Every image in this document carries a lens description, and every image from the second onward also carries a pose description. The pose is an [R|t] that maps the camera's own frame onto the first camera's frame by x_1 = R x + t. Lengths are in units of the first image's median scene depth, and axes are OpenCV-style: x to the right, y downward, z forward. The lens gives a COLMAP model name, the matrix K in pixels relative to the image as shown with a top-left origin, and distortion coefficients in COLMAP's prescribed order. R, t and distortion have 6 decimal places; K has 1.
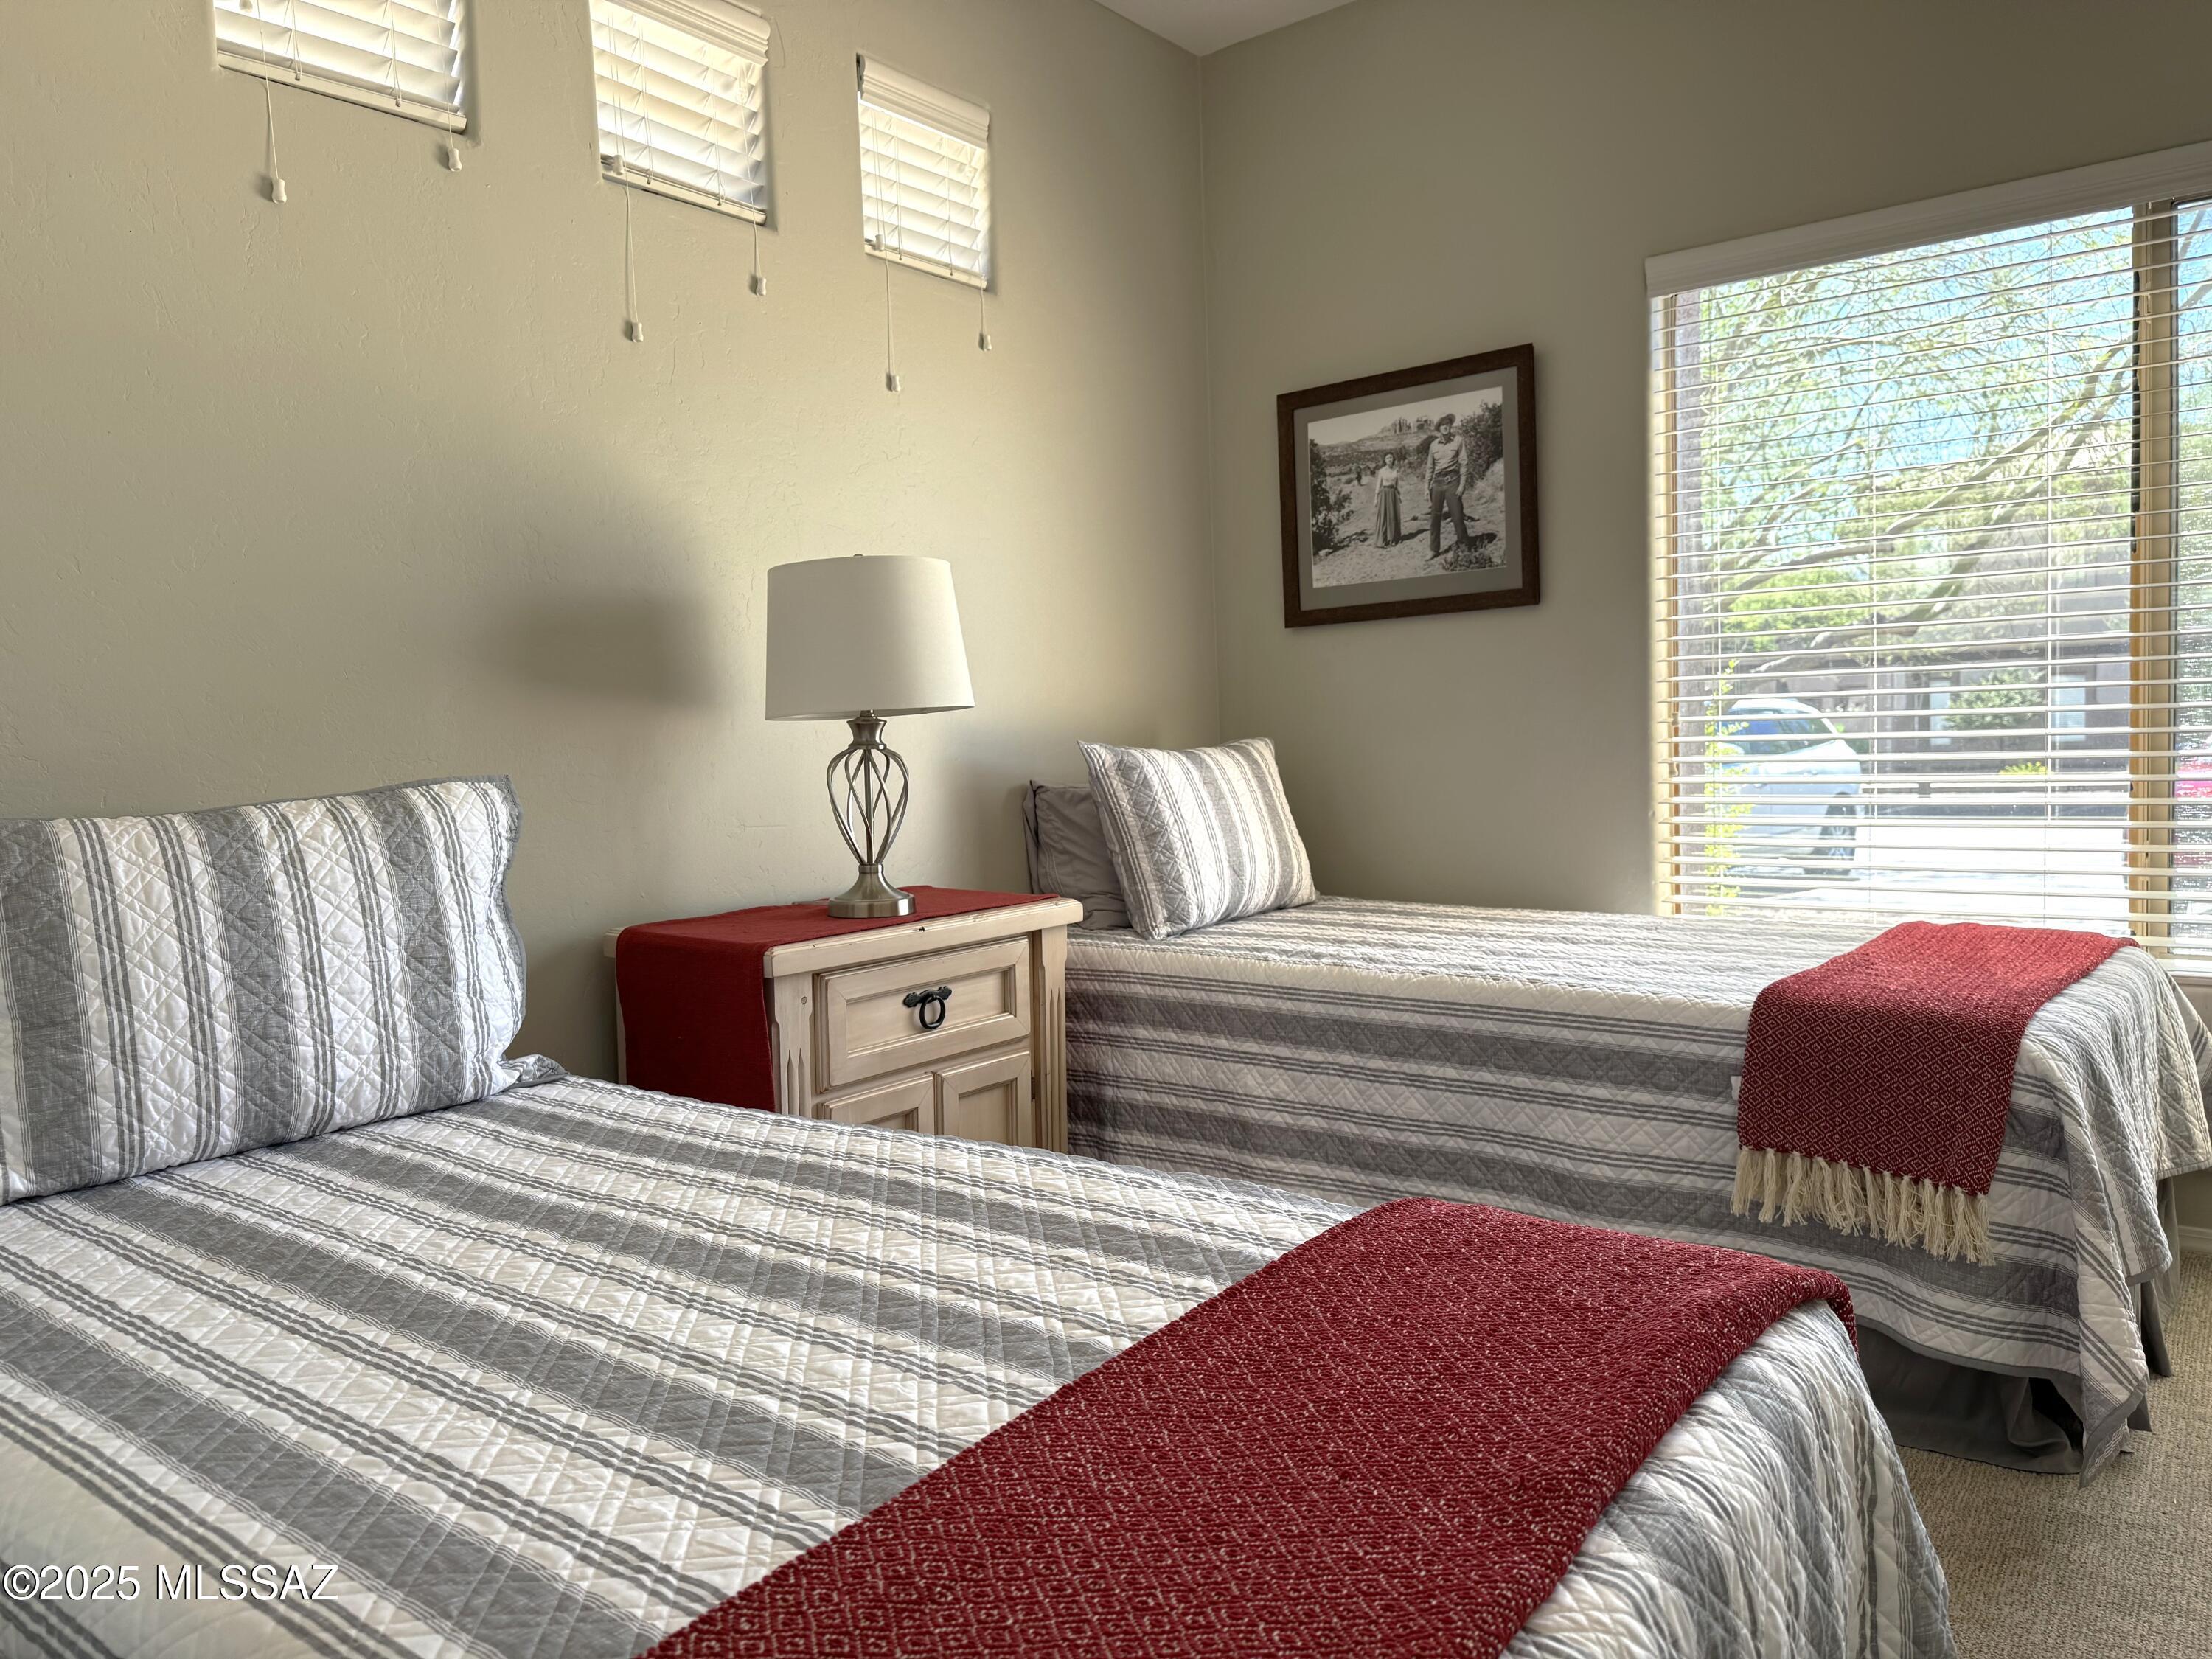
lens RADIAL K [[1540.5, 0, 1103.4], [0, 1540.5, 841.1], [0, 0, 1]] dist [0.124530, -0.192381]
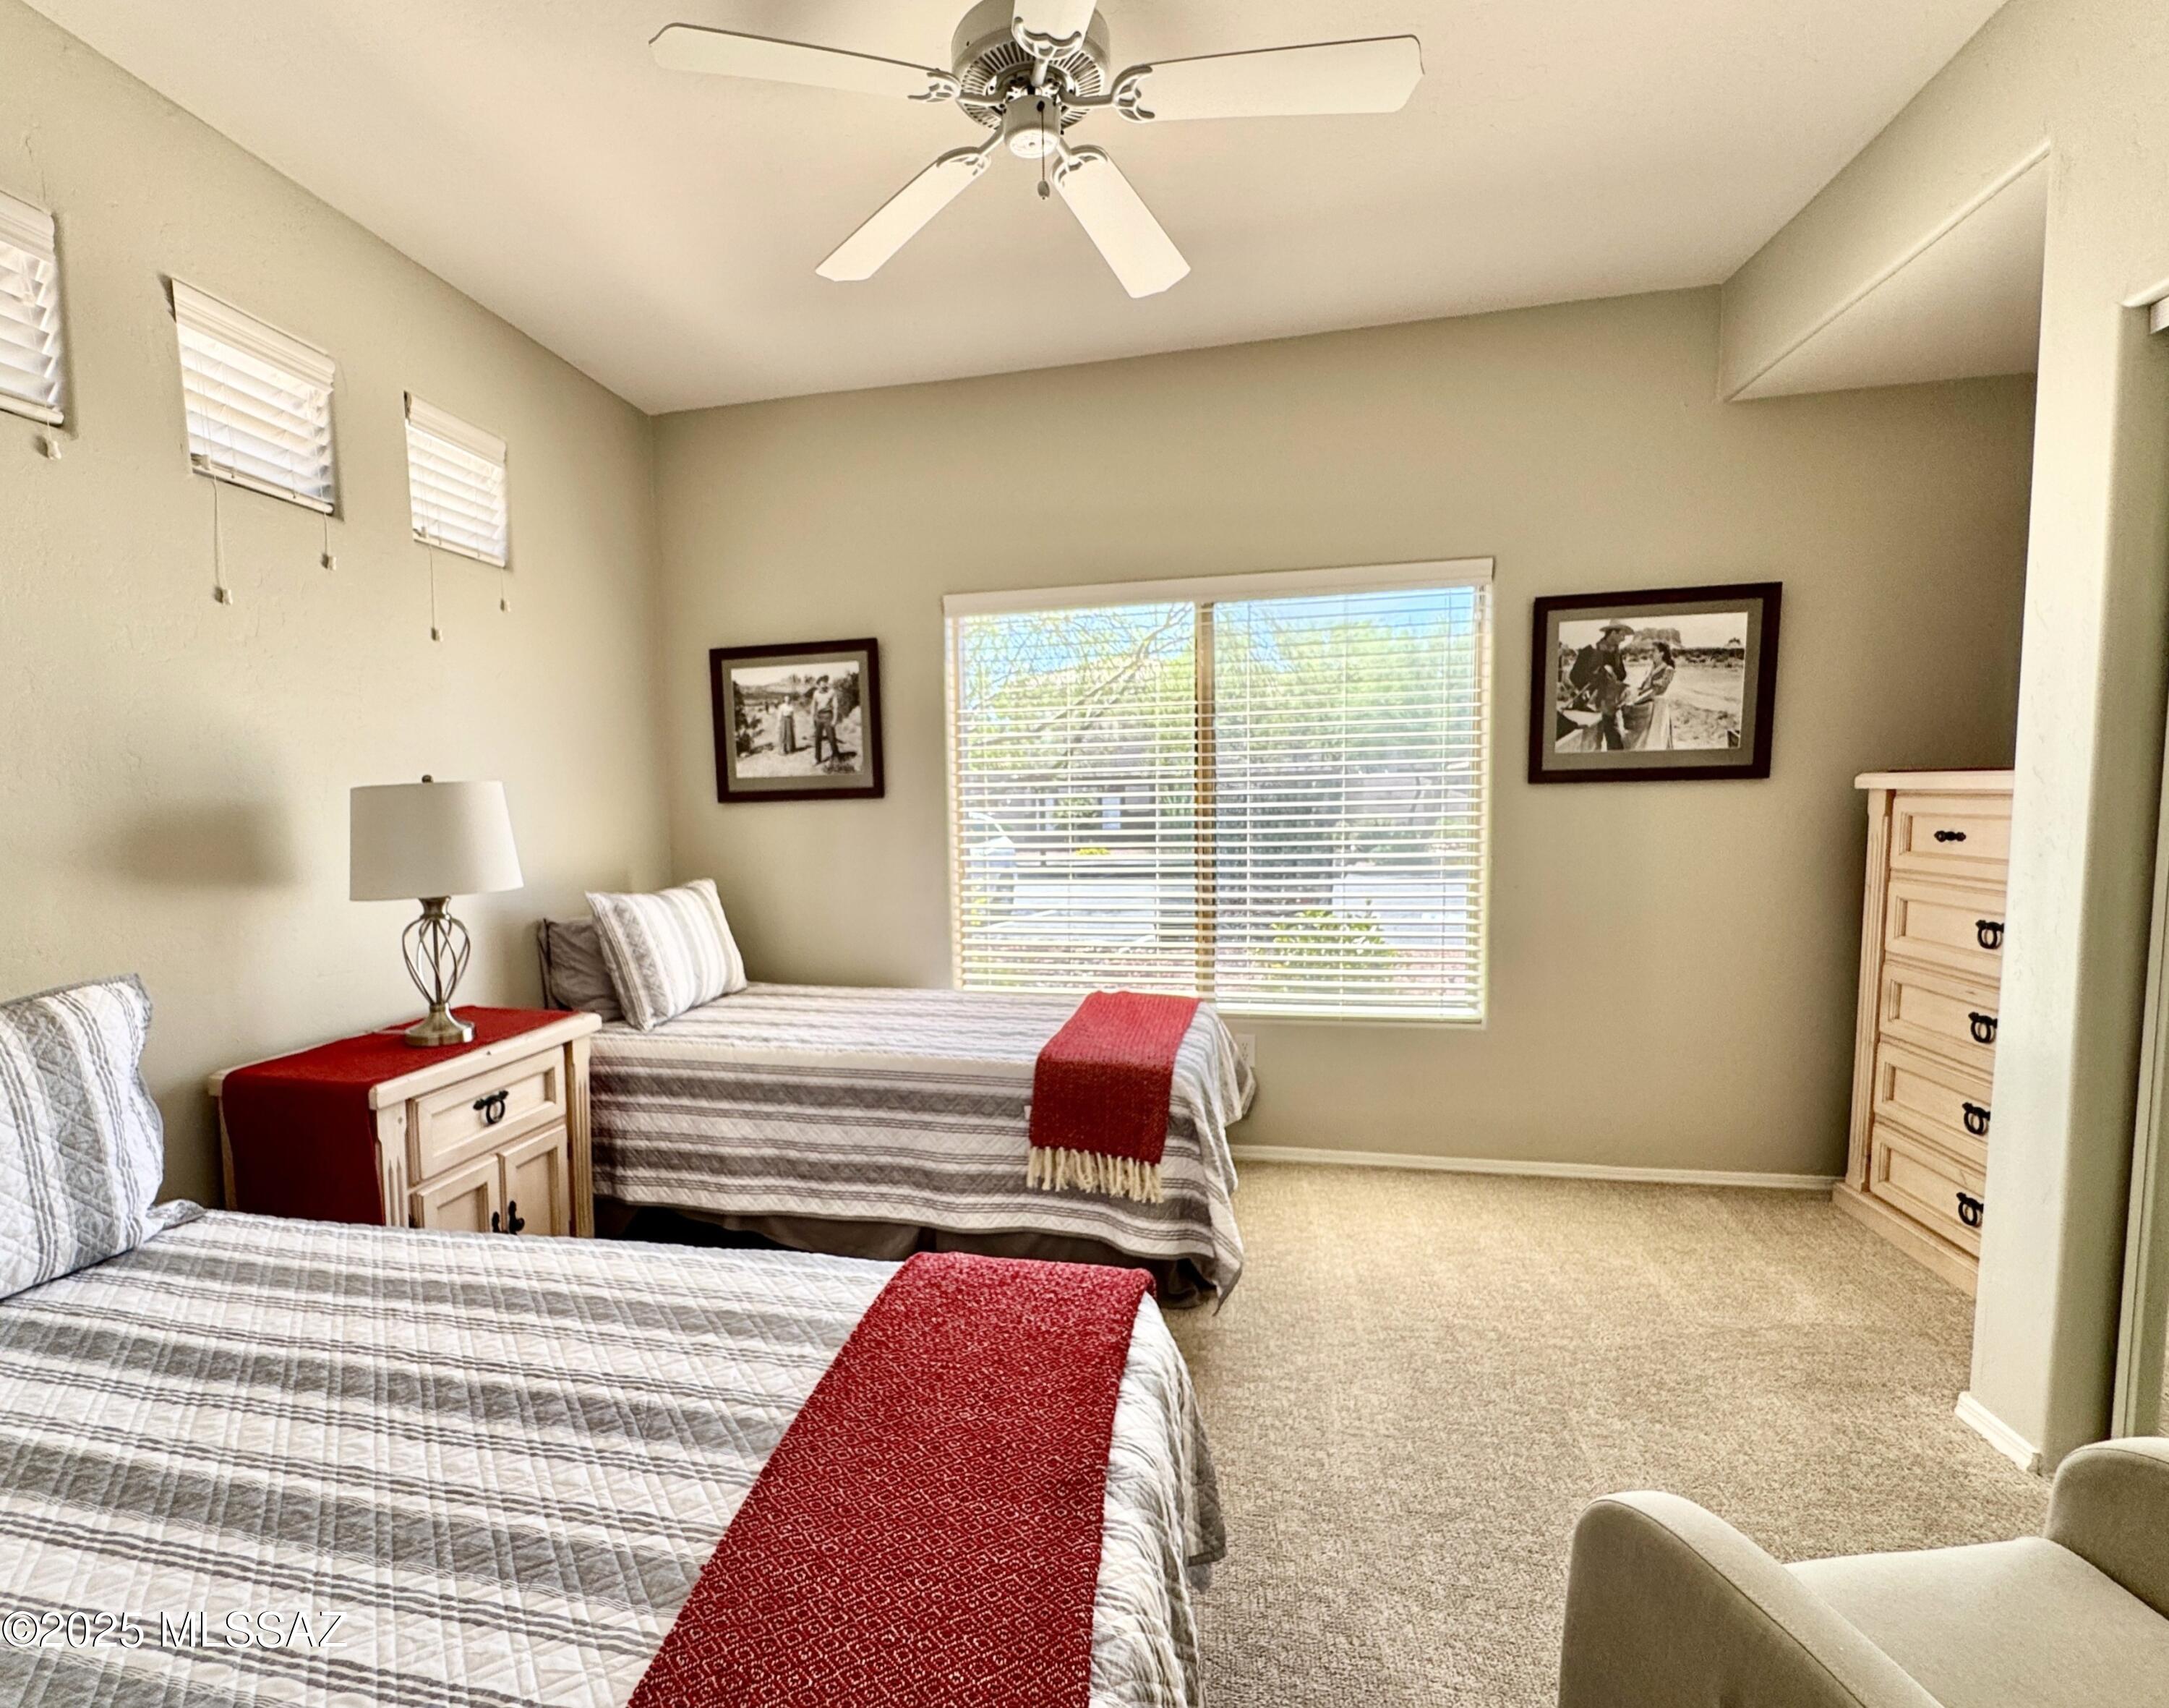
lens RADIAL K [[1017.6, 0, 969.4], [0, 1017.6, 892.9], [0, 0, 1]] dist [-0.000470, 0.002276]
pose [[0.913760, -0.020879, 0.405718, -0.088777], [0.018372, 0.999780, 0.010072, -0.083056], [-0.405839, -0.001750, 0.913943, 0.006698]]
